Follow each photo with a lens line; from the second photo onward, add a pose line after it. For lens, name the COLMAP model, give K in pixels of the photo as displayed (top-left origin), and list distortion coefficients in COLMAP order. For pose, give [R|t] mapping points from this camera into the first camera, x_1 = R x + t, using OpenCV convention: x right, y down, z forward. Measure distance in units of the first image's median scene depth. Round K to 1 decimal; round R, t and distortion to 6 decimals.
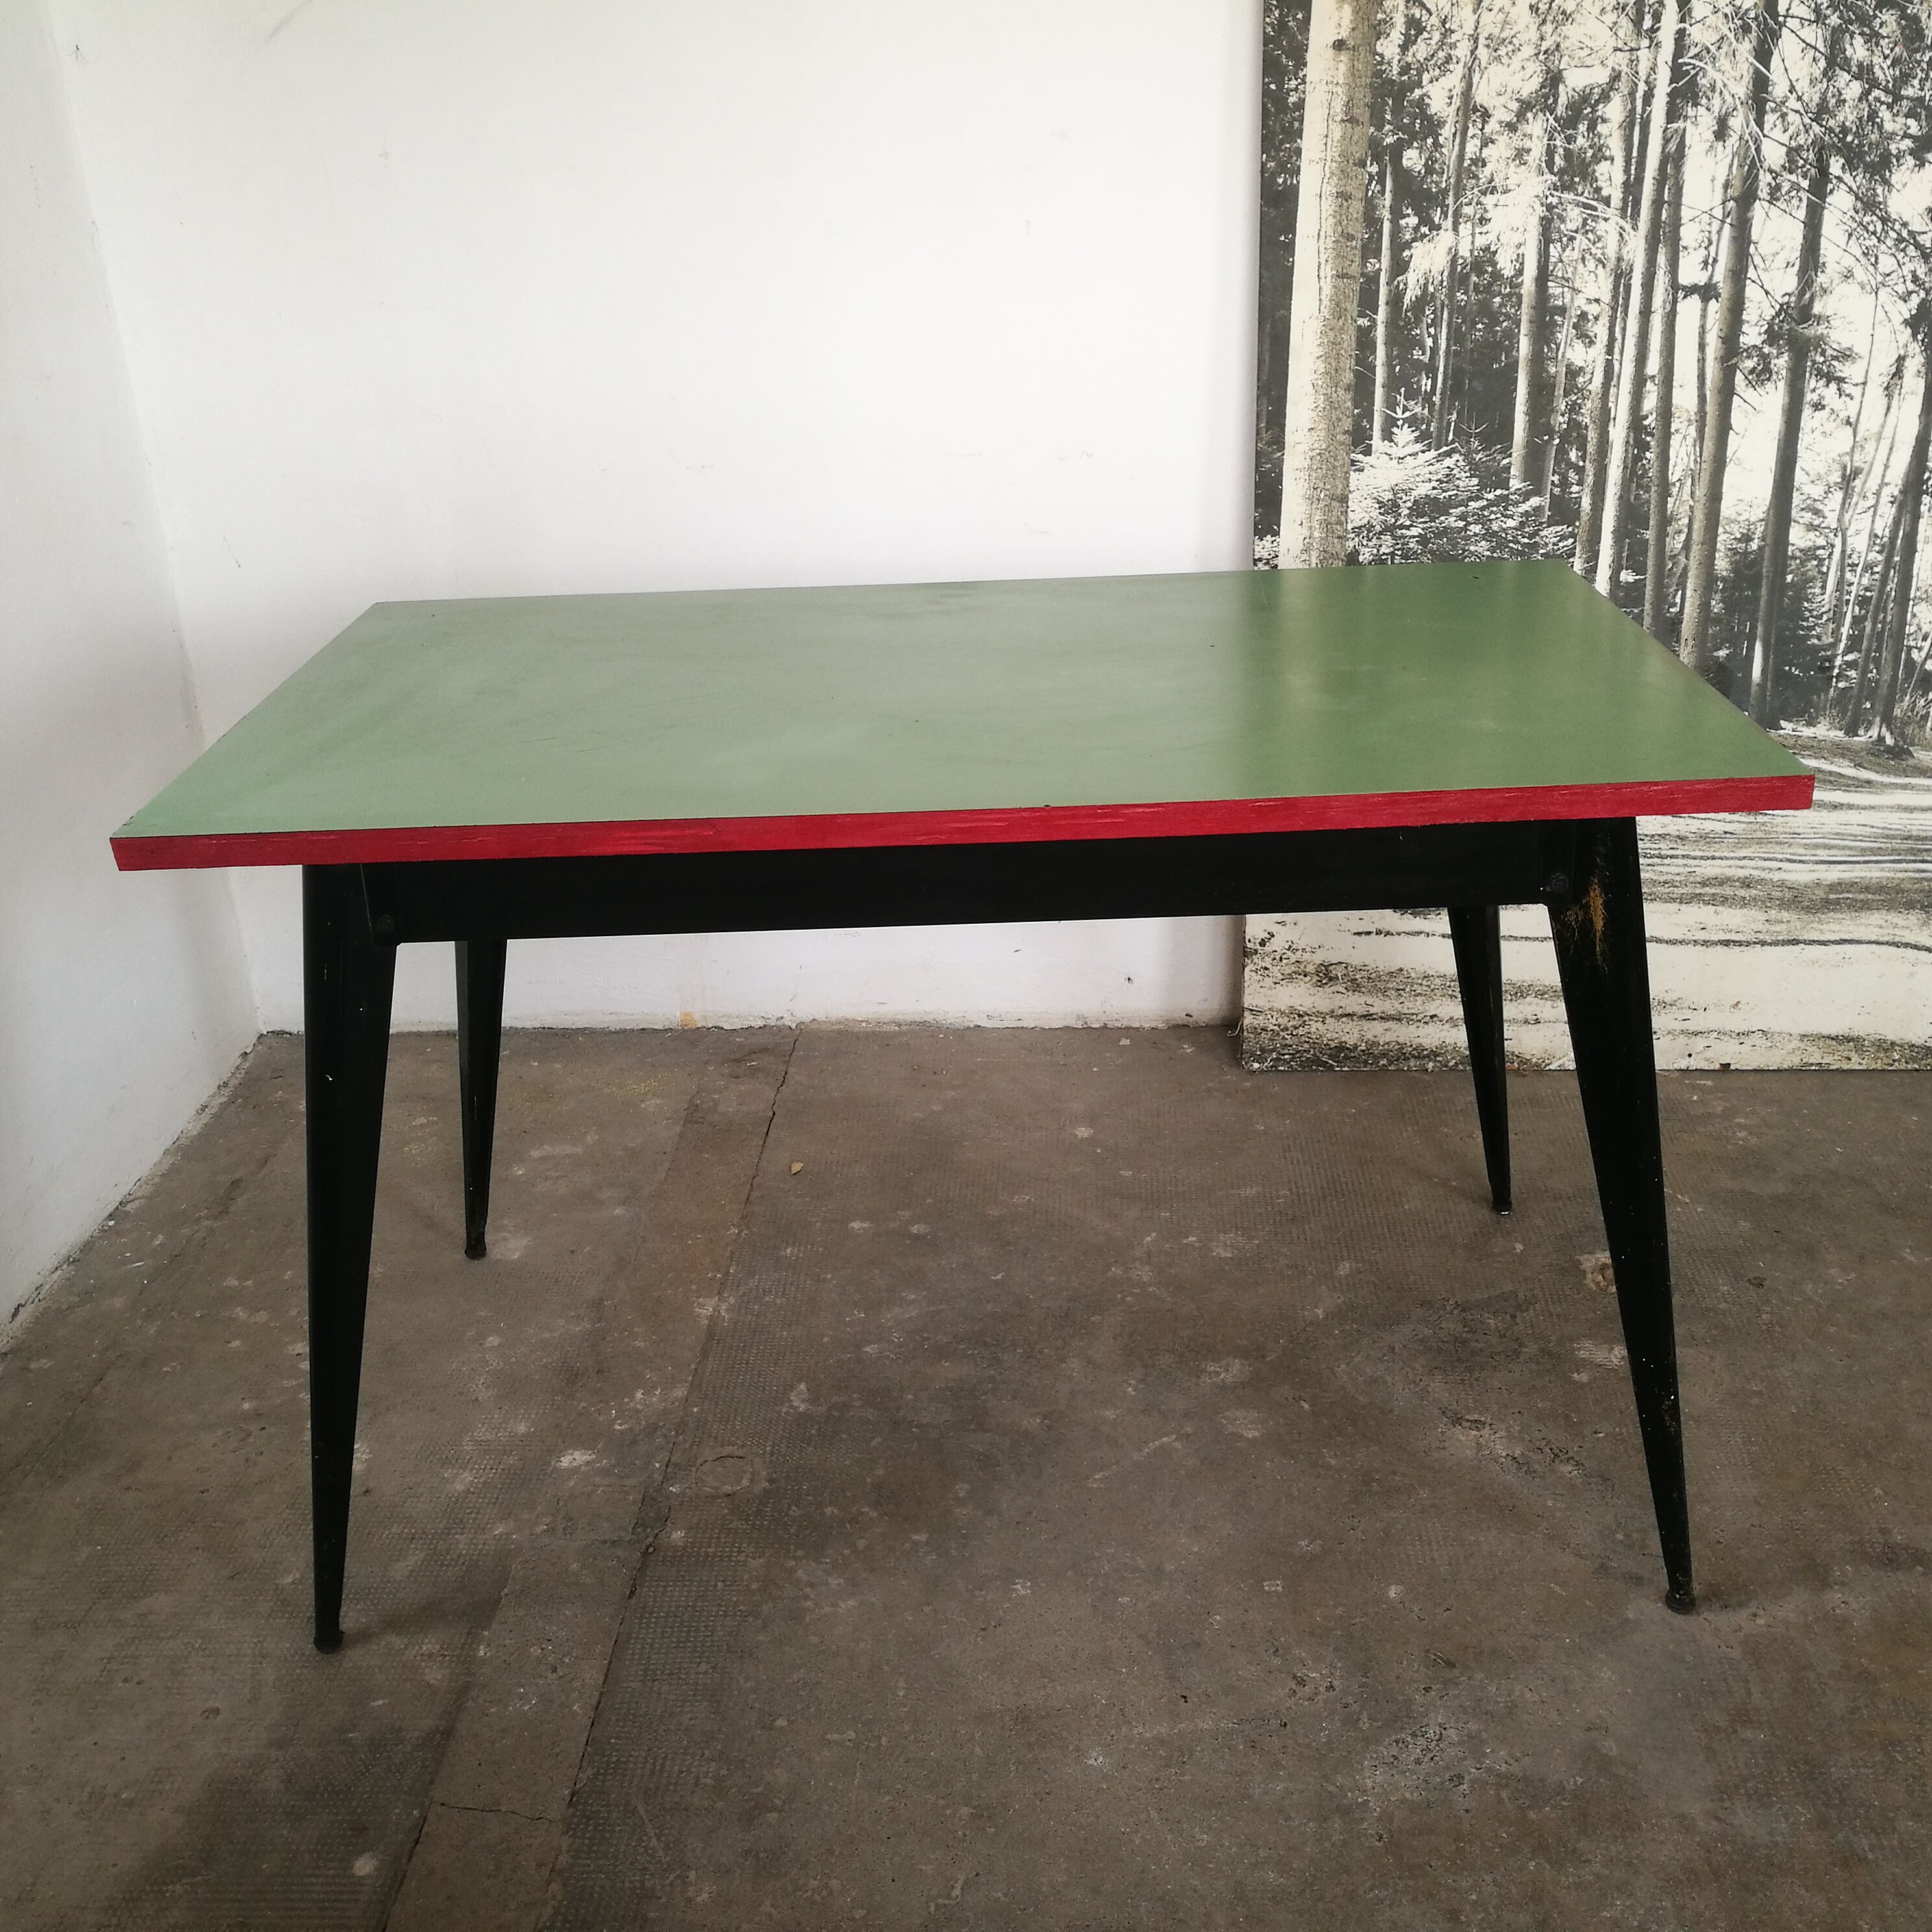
lens RADIAL K [[2011.0, 0, 999.8], [0, 2011.0, 972.6], [0, 0, 1]] dist [-0.072736, 0.125478]
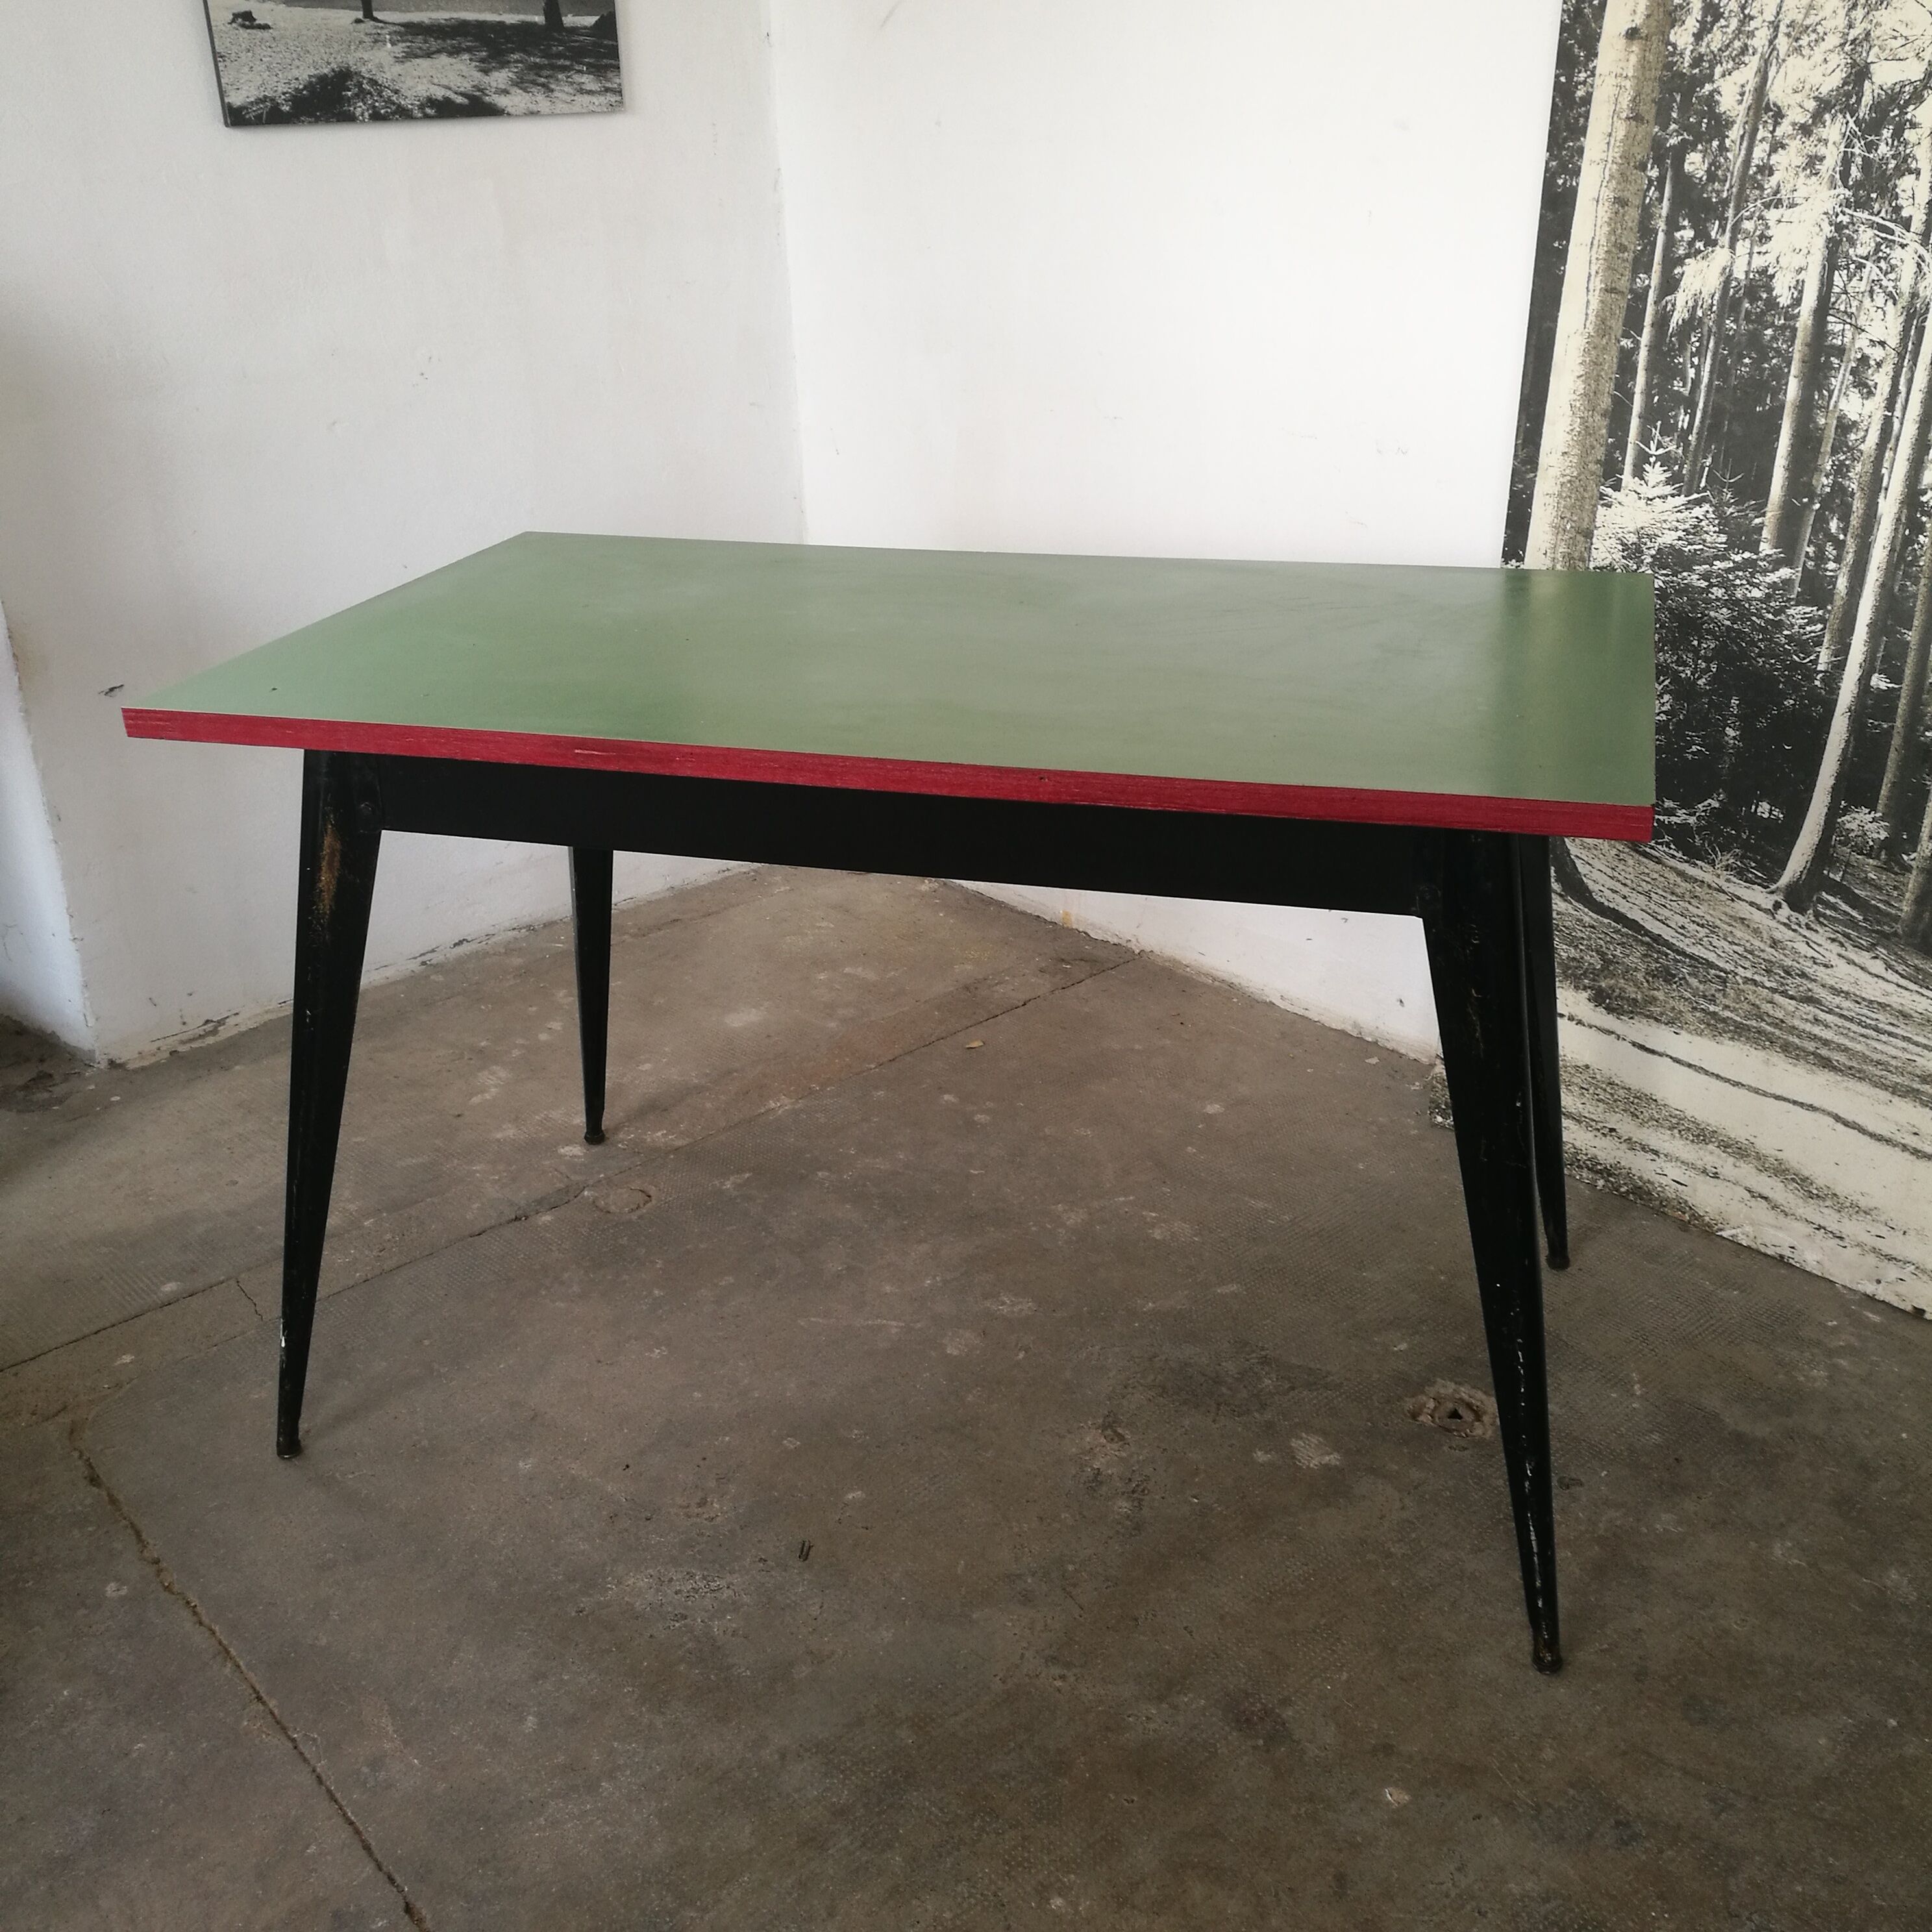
lens RADIAL K [[2031.3, 0, 985.4], [0, 2031.3, 987.8], [0, 0, 1]] dist [-0.062764, 0.111864]
pose [[0.717138, 0.300152, -0.628985, 0.628666], [-0.291048, 0.949021, 0.121035, -0.073185], [0.633249, 0.096266, 0.767938, 0.139401]]
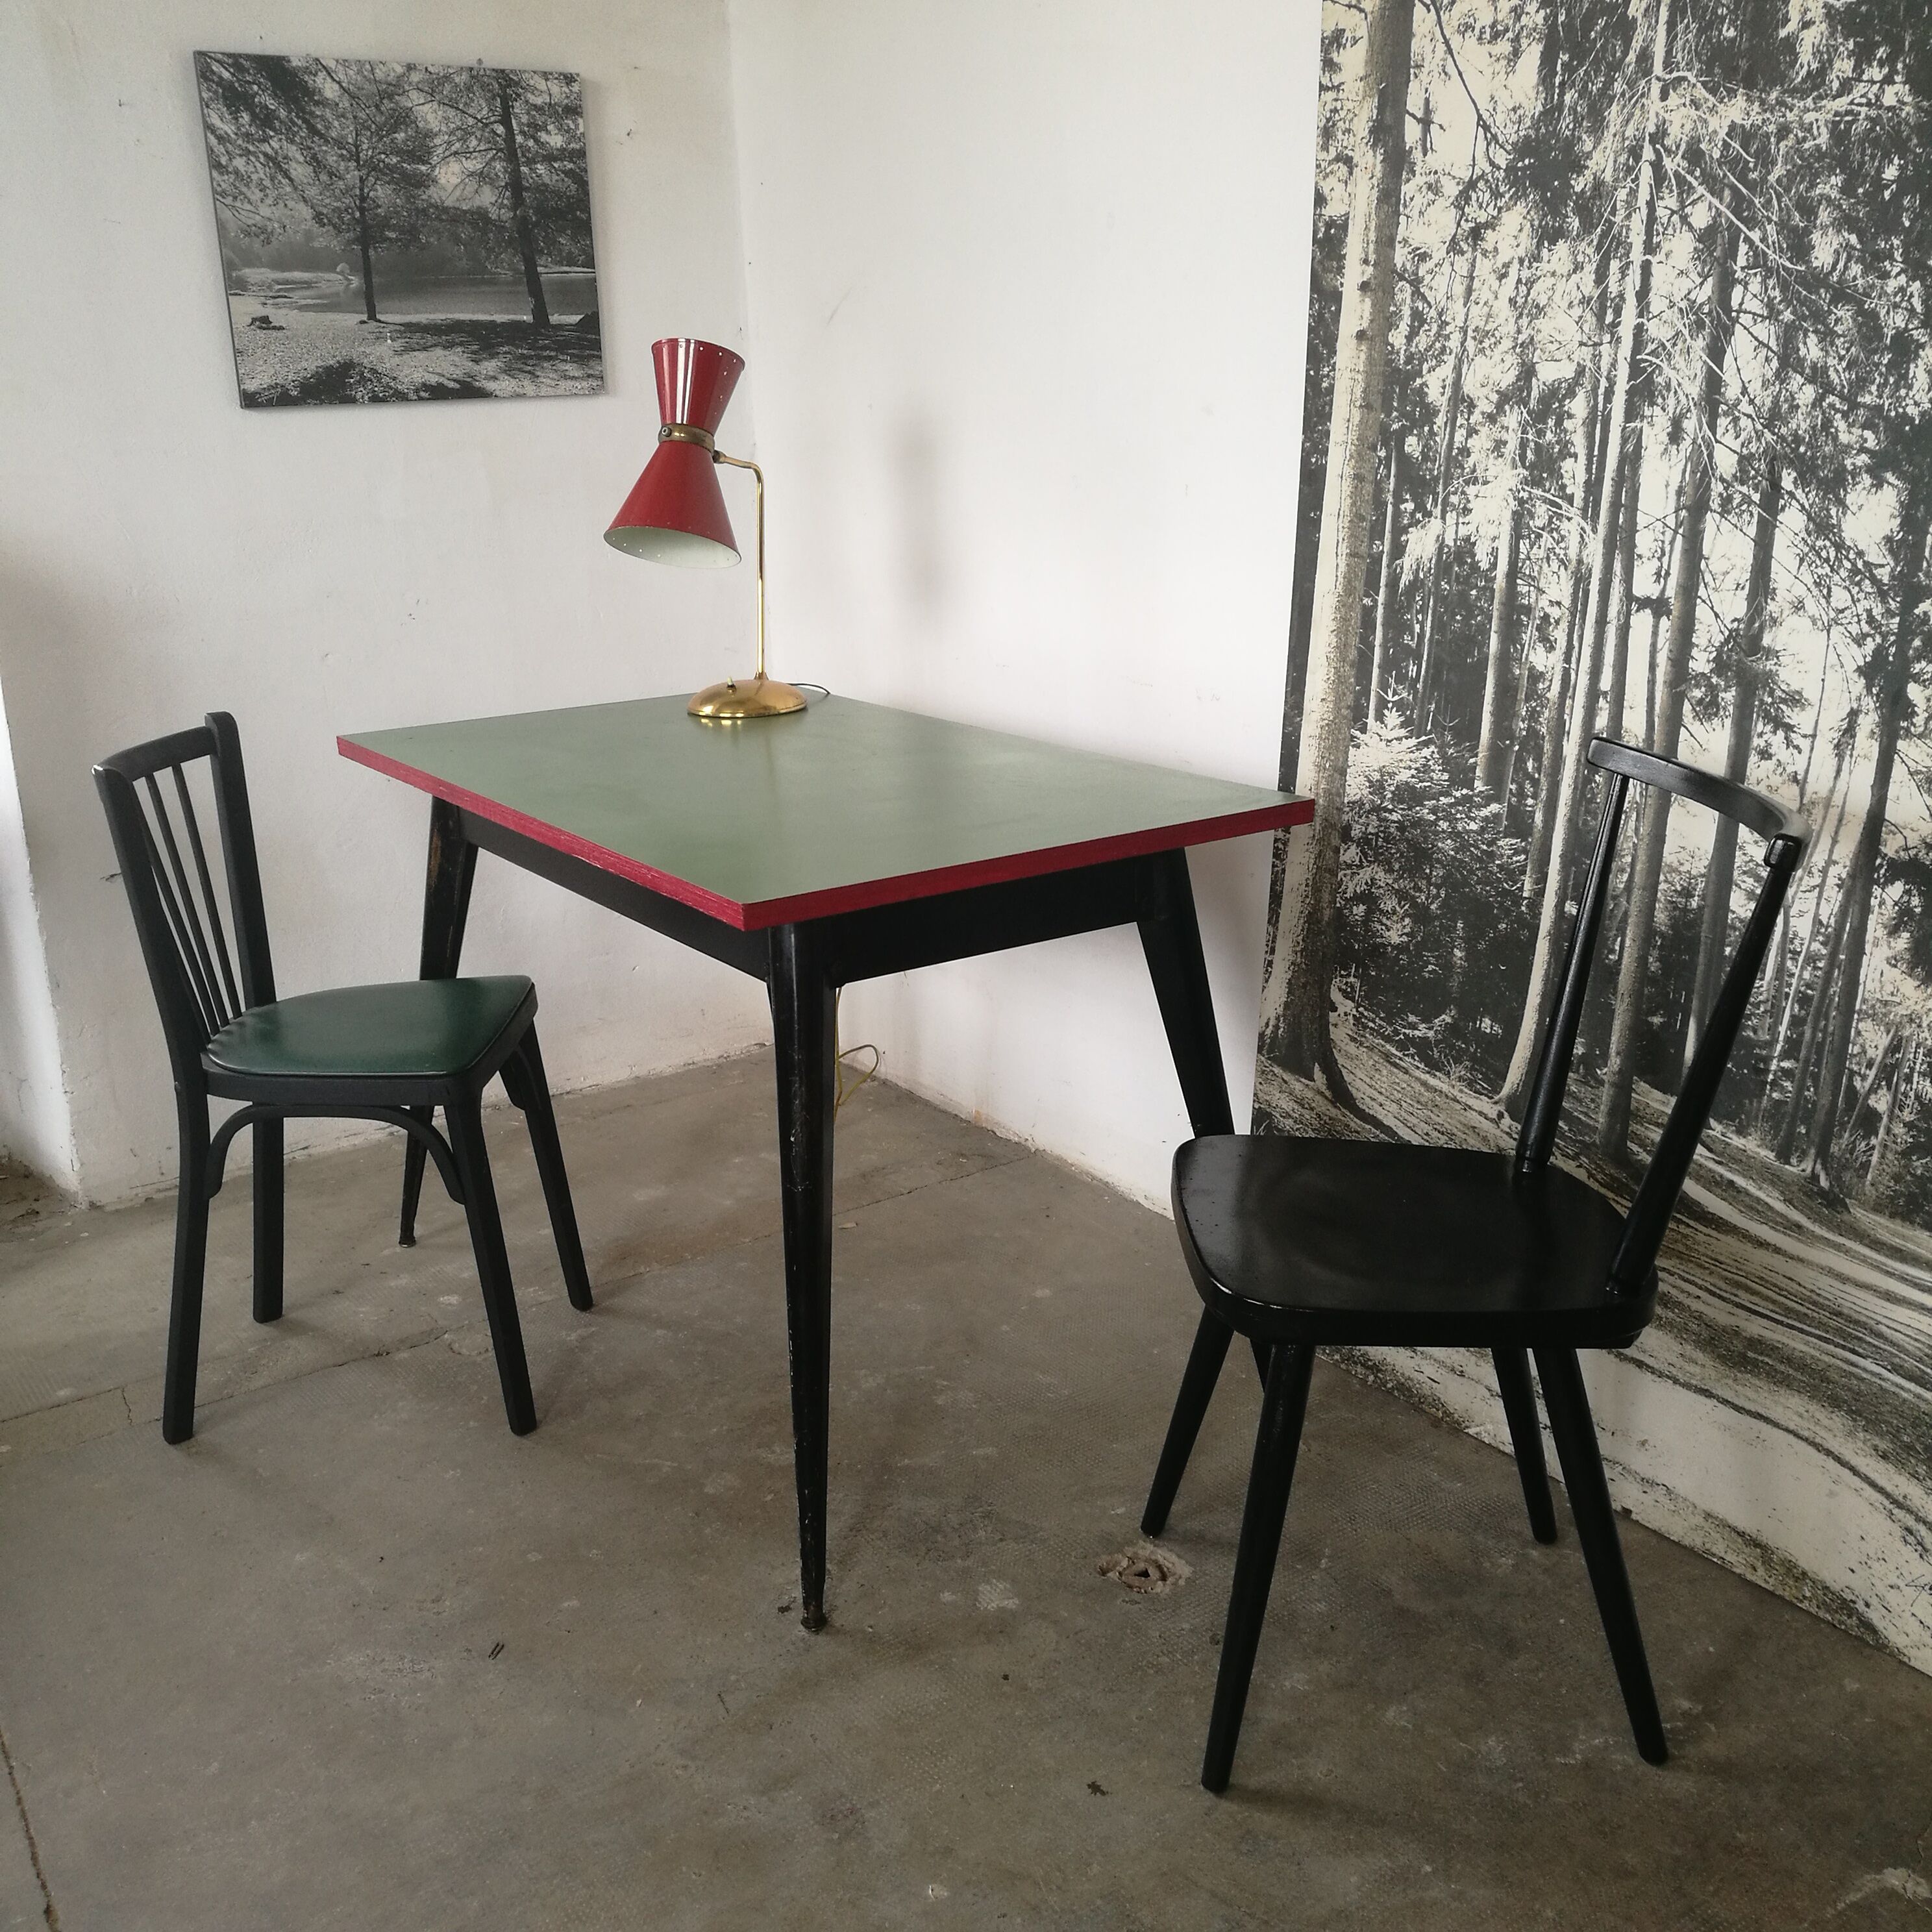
lens RADIAL K [[2023.5, 0, 986.9], [0, 2023.5, 993.8], [0, 0, 1]] dist [0.023886, -0.153783]
pose [[0.627853, 0.249102, -0.737393, 0.851038], [-0.323618, 0.945176, 0.043750, -0.120391], [0.707865, 0.211165, 0.674045, 0.216985]]
